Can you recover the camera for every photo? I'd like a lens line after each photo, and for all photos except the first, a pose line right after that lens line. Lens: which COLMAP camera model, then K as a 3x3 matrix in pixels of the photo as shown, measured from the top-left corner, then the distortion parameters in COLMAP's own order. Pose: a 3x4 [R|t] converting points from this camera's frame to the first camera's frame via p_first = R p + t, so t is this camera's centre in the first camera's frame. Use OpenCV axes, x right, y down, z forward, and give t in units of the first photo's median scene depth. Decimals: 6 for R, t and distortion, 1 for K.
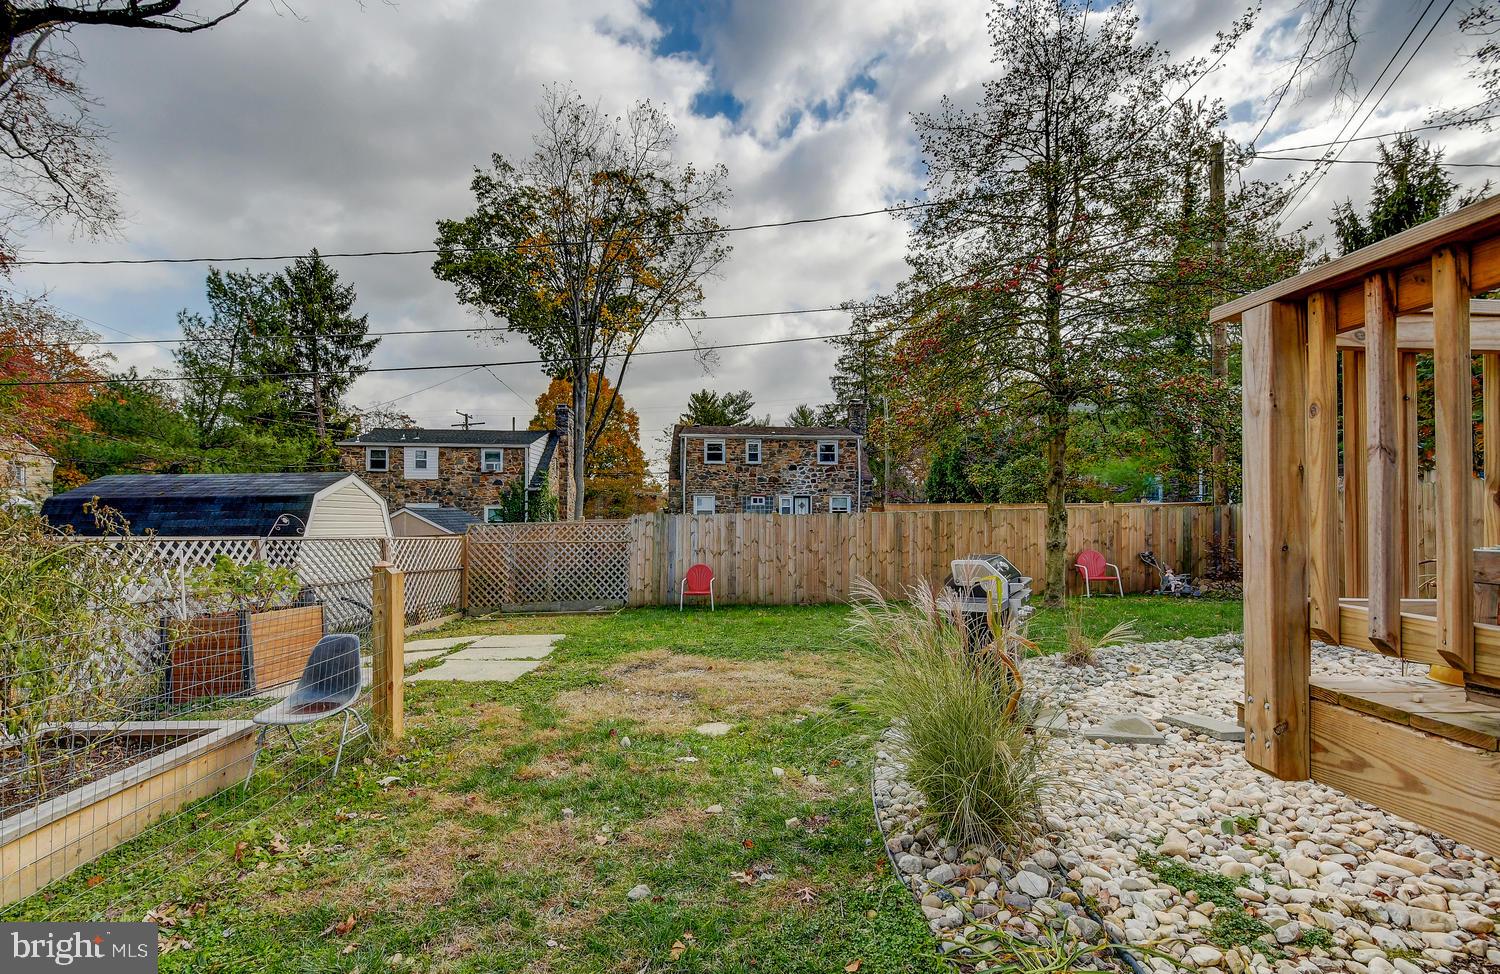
lens RADIAL K [[636.6, 0, 747.6], [0, 636.6, 506.2], [0, 0, 1]] dist [0.033905, -0.018337]
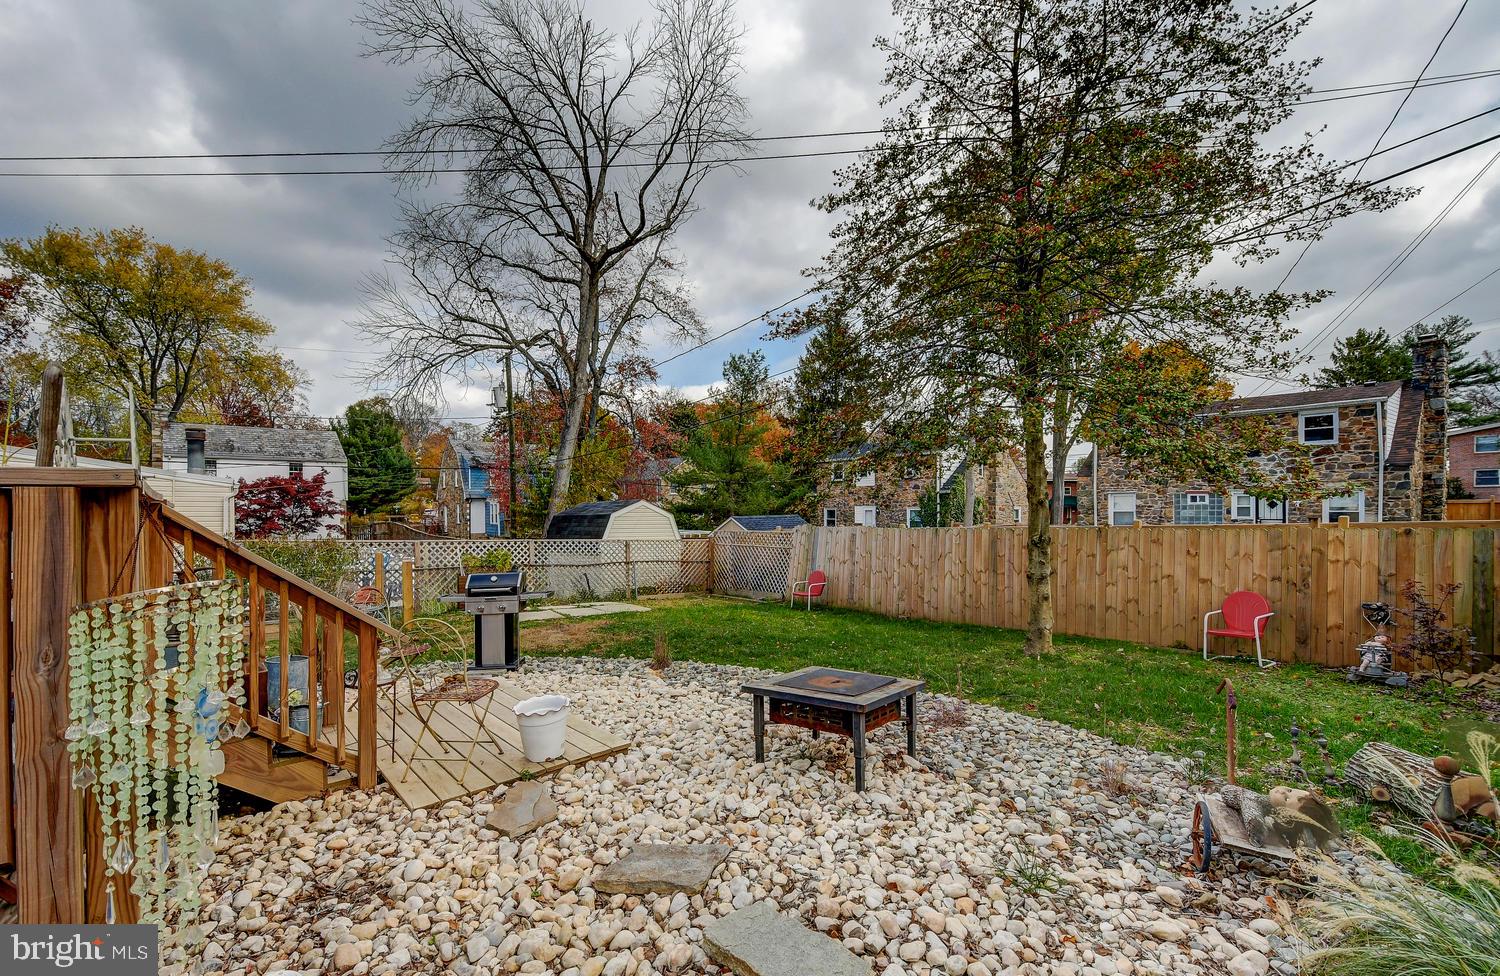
lens RADIAL K [[636.6, 0, 747.6], [0, 636.6, 507.2], [0, 0, 1]] dist [0.033905, -0.018337]
pose [[0.615587, -0.006689, -0.788041, 0.306634], [0.018226, 0.999817, 0.005751, -0.013203], [0.787858, -0.017903, 0.615596, 0.073673]]
